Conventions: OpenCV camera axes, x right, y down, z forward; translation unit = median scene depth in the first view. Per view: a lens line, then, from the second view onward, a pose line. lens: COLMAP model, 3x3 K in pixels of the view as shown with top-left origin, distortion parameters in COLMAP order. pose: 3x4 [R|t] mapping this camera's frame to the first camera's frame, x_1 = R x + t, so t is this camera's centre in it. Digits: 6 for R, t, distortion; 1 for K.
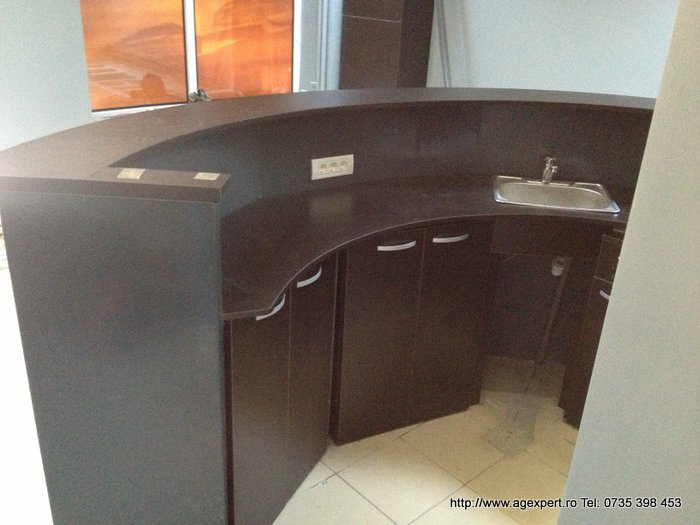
lens RADIAL K [[633.3, 0, 350.0], [0, 633.3, 262.5], [0, 0, 1]] dist [0.006577, -0.008010]
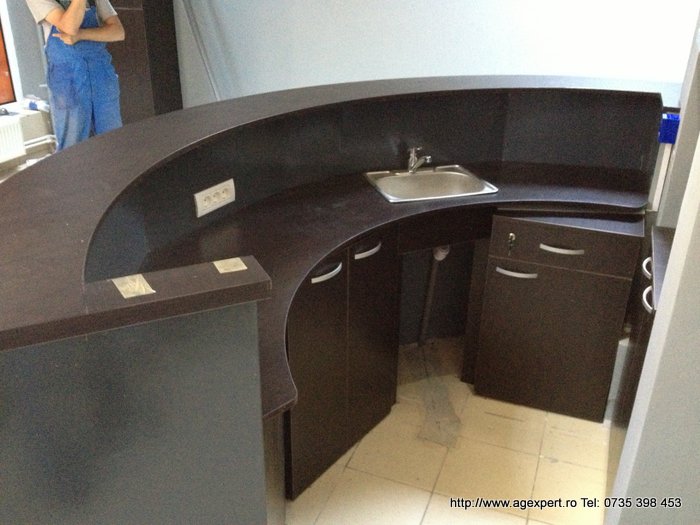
lens RADIAL K [[633.3, 0, 350.0], [0, 633.3, 262.5], [0, 0, 1]] dist [0.006577, -0.008010]
pose [[0.891451, -0.222904, 0.394499, -0.217896], [0.207660, 0.974797, 0.081541, -0.093704], [-0.402732, 0.009232, 0.915271, 0.130135]]
